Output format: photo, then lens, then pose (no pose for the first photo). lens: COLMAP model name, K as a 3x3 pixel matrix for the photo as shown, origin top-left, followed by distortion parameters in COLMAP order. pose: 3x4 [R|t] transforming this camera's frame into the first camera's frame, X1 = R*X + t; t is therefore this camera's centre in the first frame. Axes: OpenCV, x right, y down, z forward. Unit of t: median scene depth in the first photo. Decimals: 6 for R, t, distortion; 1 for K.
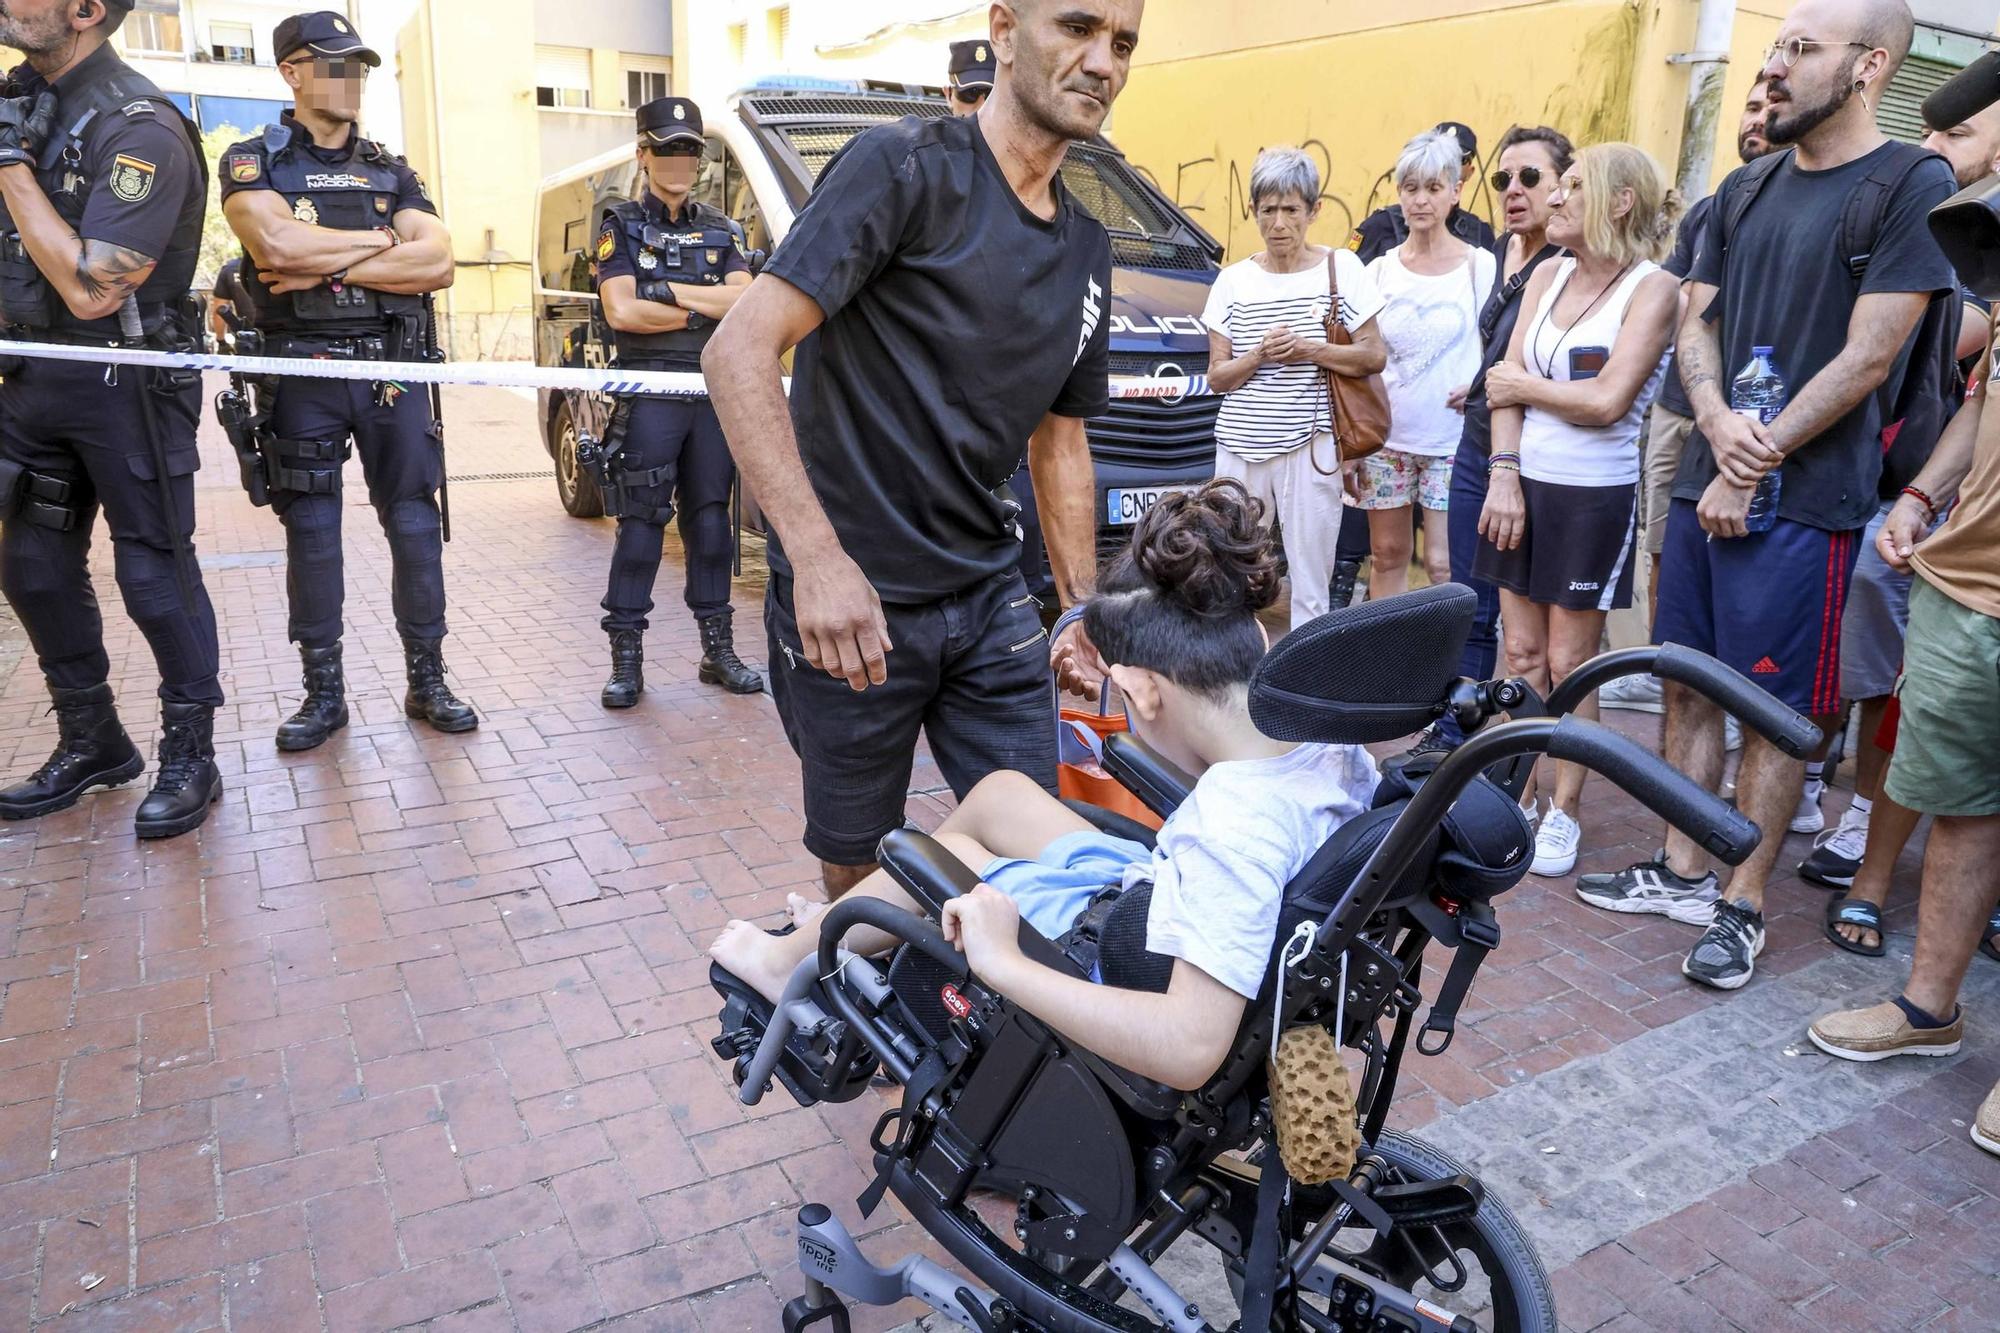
lens RADIAL K [[1360.6, 0, 1020.1], [0, 1360.6, 662.3], [0, 0, 1]] dist [-0.096867, 0.067069]
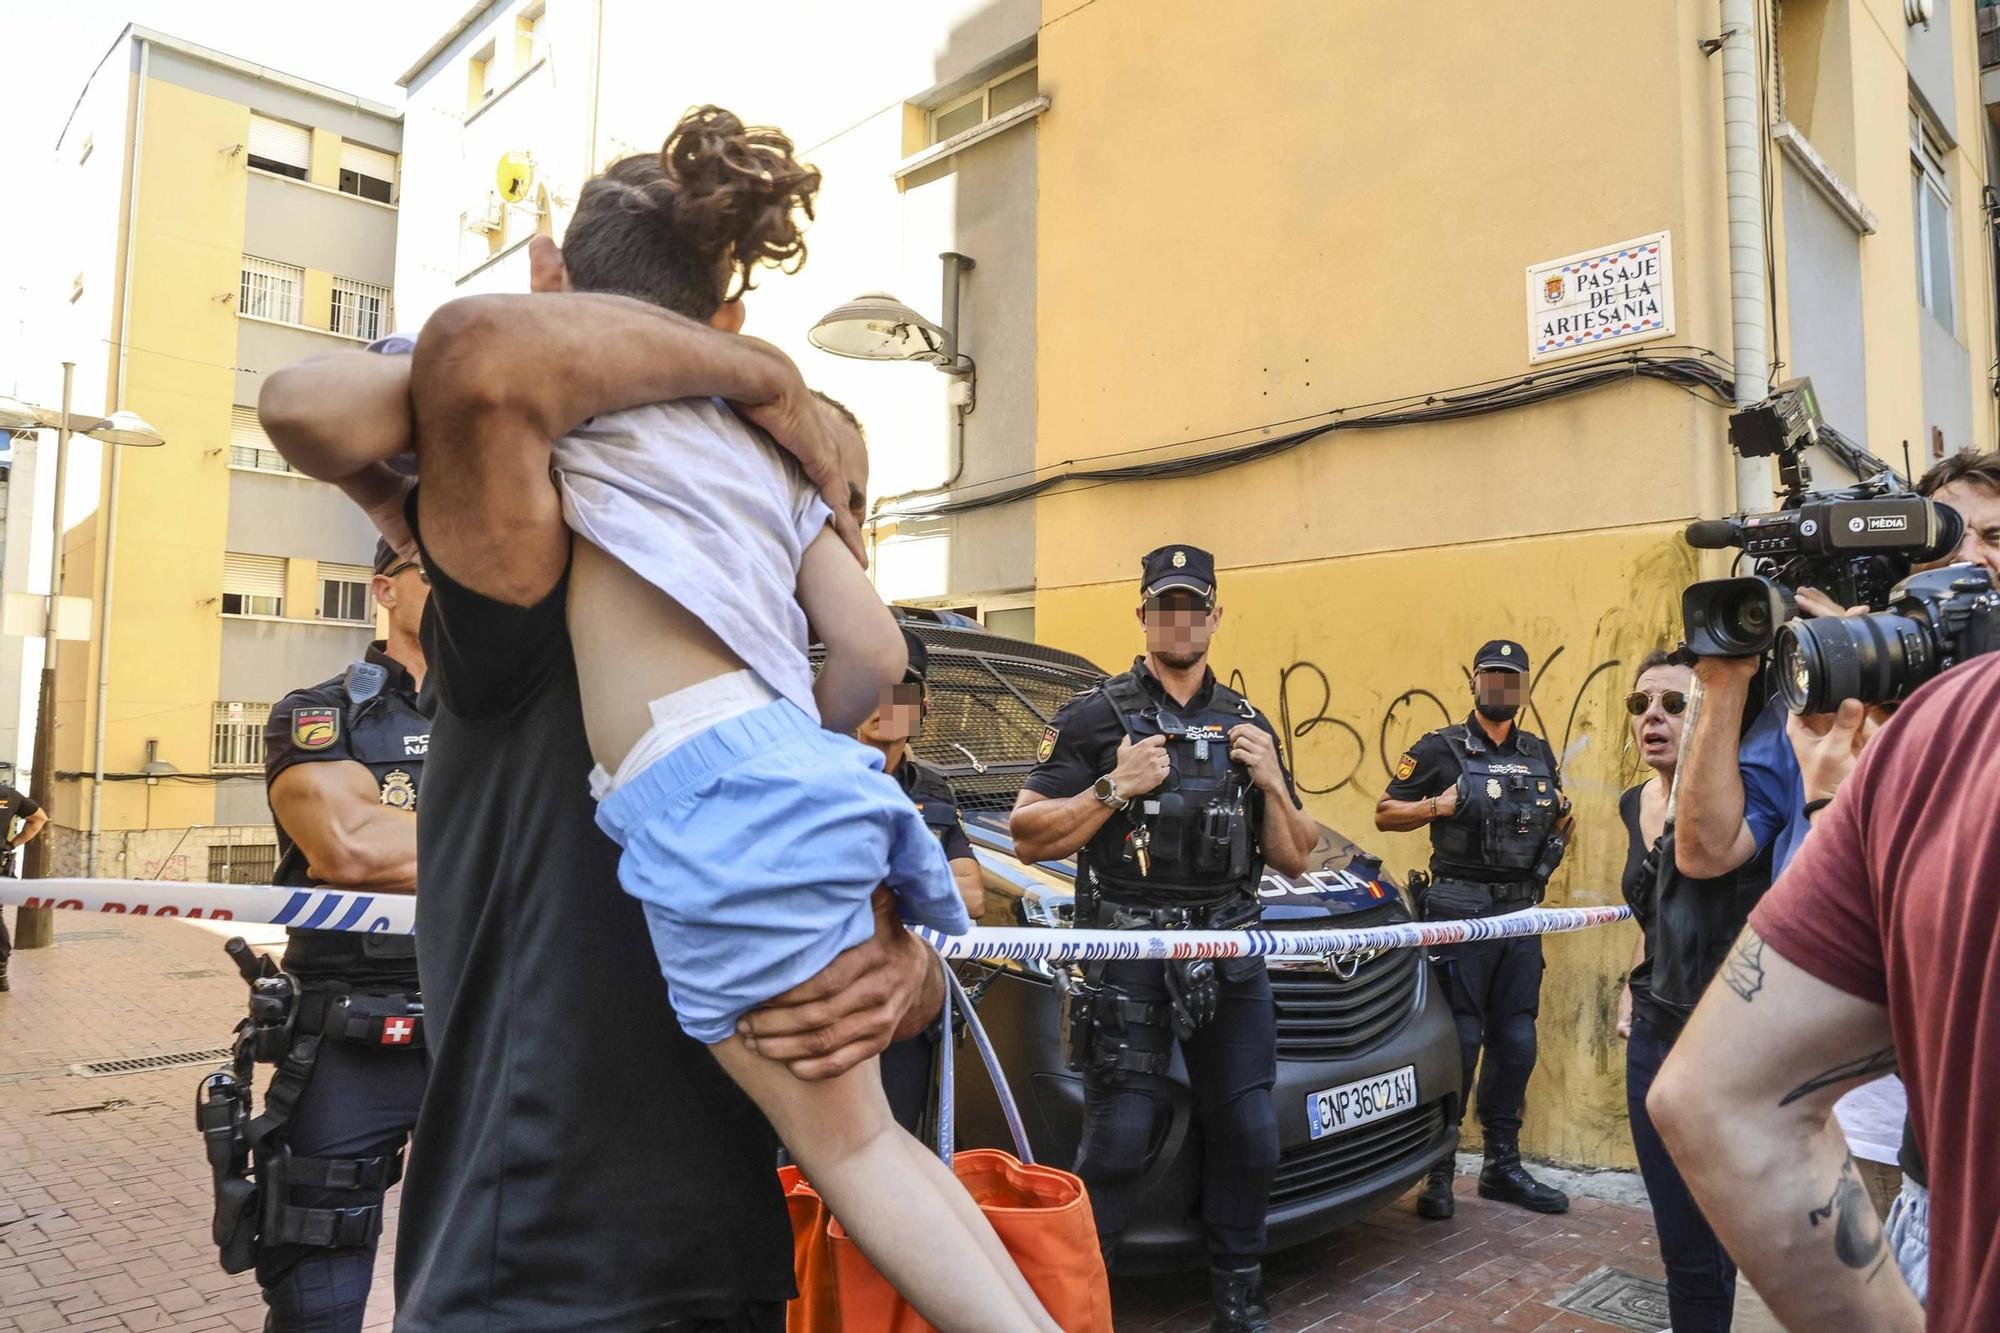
lens RADIAL K [[1367.5, 0, 1009.8], [0, 1367.5, 661.4], [0, 0, 1]] dist [-0.097304, 0.066850]
pose [[0.972572, -0.003375, 0.232578, -0.271538], [0.085249, 0.935491, -0.342912, -0.103140], [-0.216418, 0.353334, 0.910120, 0.220226]]
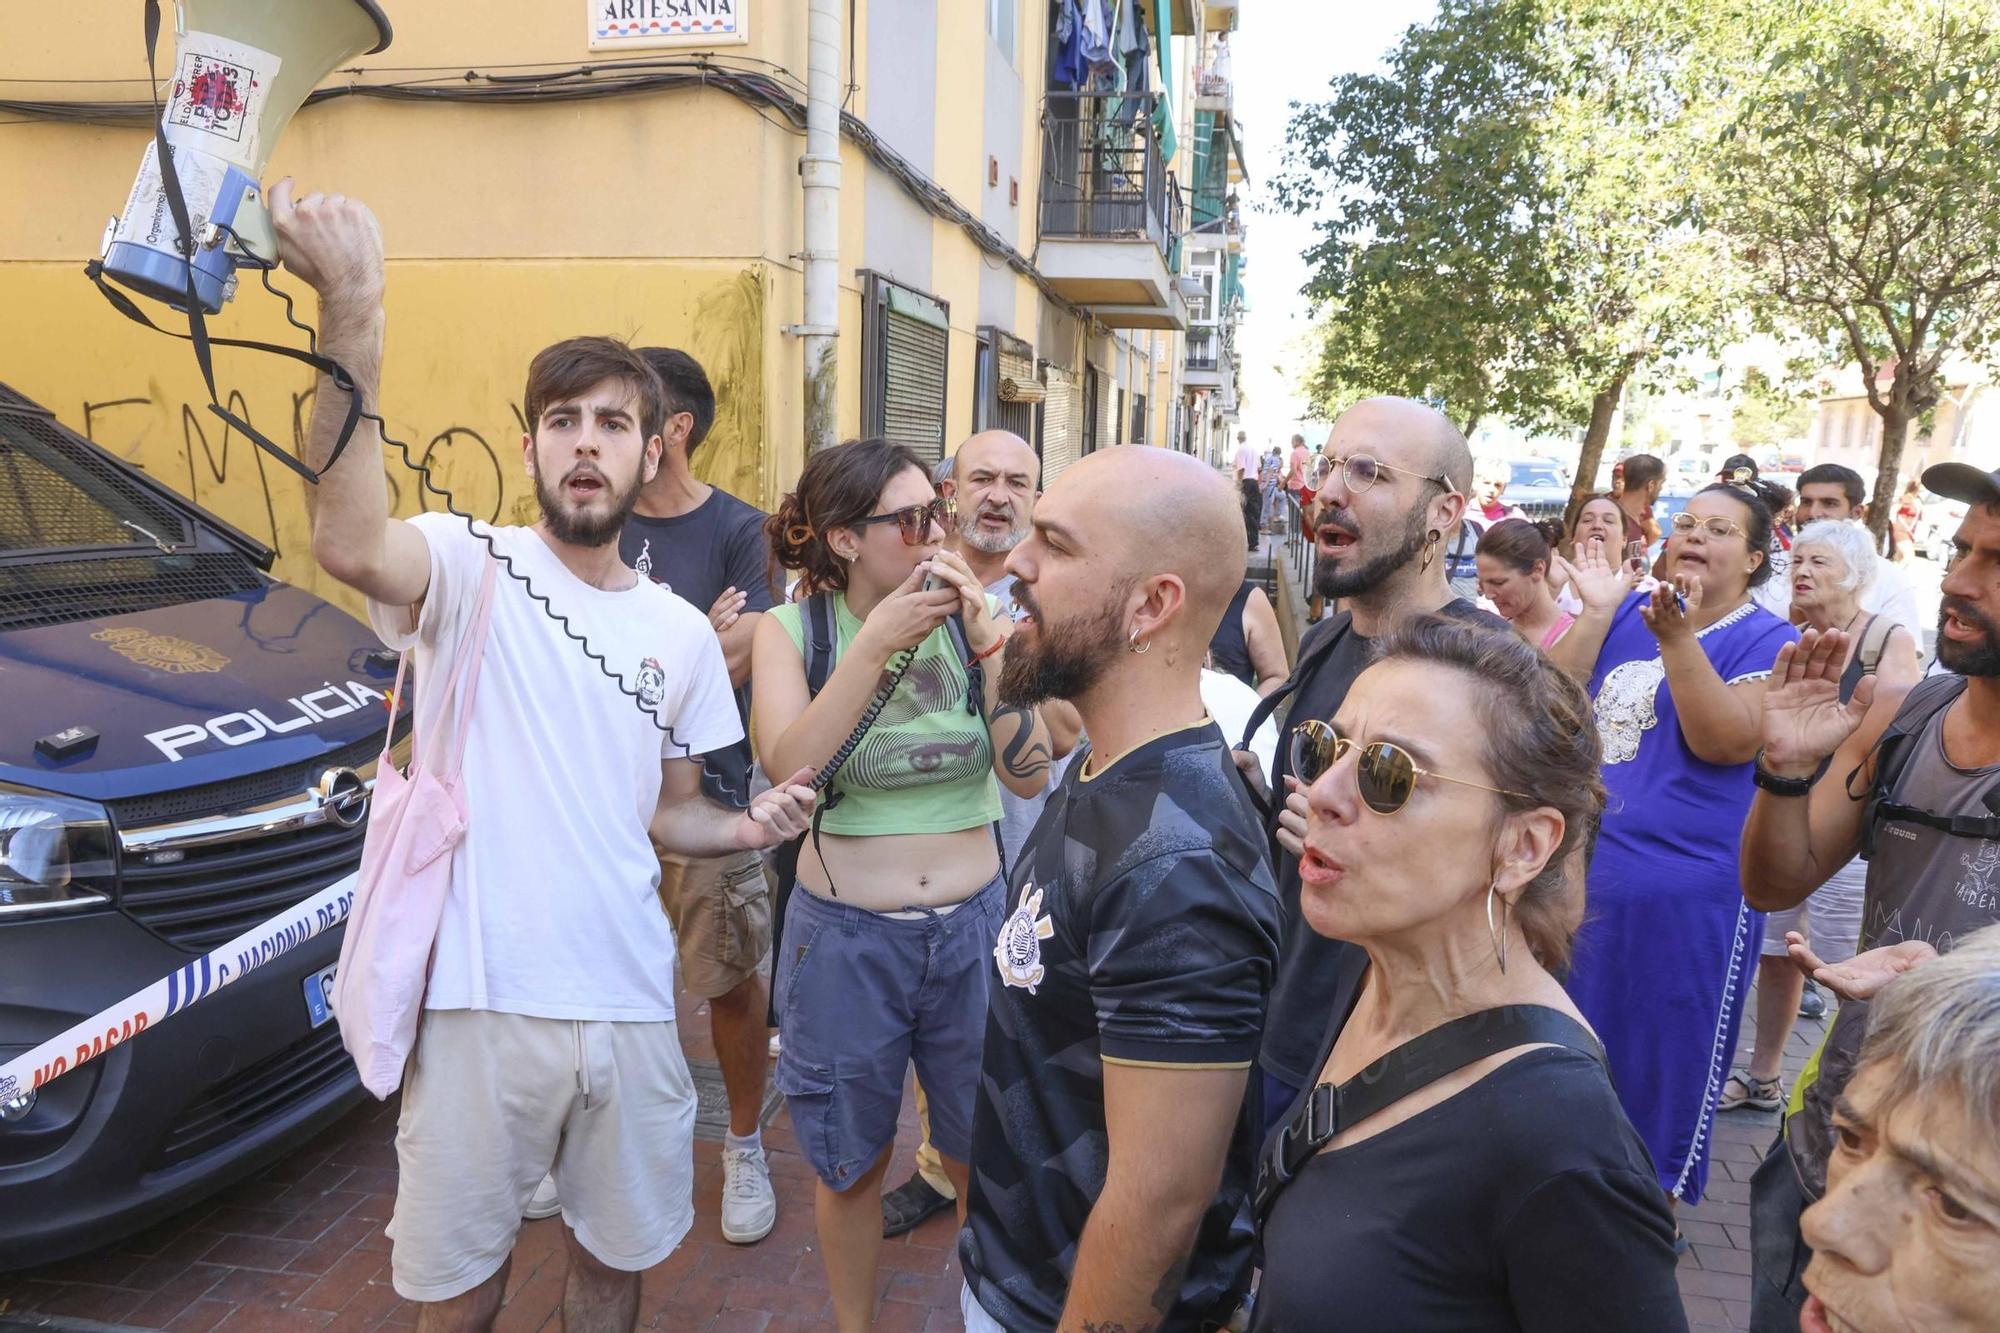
lens RADIAL K [[1367.5, 0, 1009.8], [0, 1367.5, 661.4], [0, 0, 1]] dist [-0.097304, 0.066850]
pose [[0.648593, -0.143038, 0.747575, -0.165245], [0.214187, 0.976792, 0.001068, -0.195317], [-0.730378, 0.159428, 0.664177, 0.280914]]
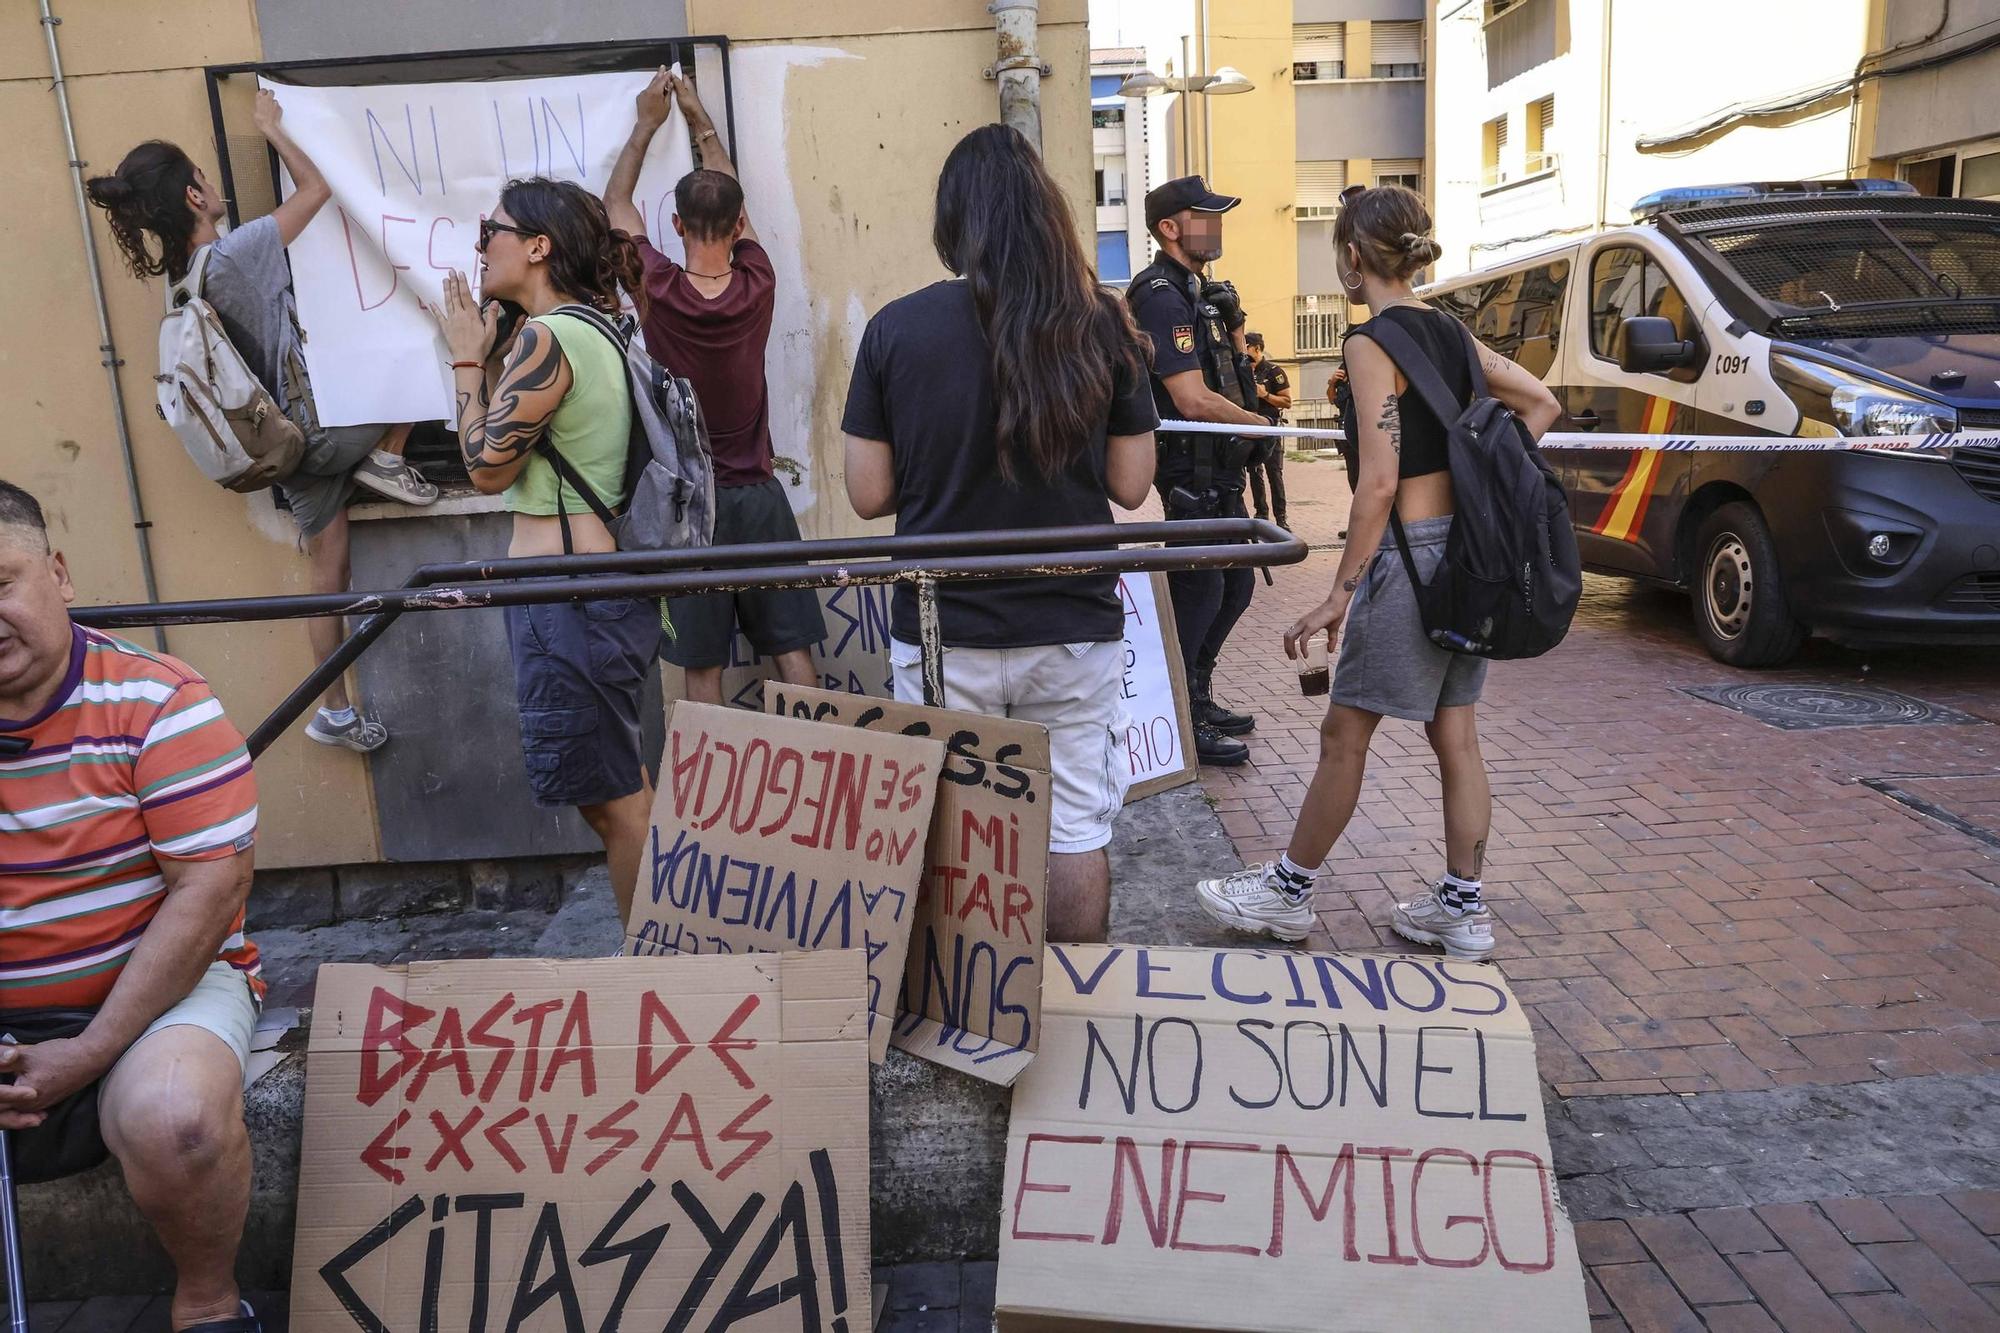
lens RADIAL K [[1364.9, 0, 1026.6], [0, 1364.9, 660.2], [0, 0, 1]] dist [-0.117657, 0.099301]
pose [[0.878295, 0.031711, -0.477067, -0.147871], [-0.062659, 0.996827, -0.049097, 0.072522], [0.473996, 0.073014, 0.877495, -0.299245]]
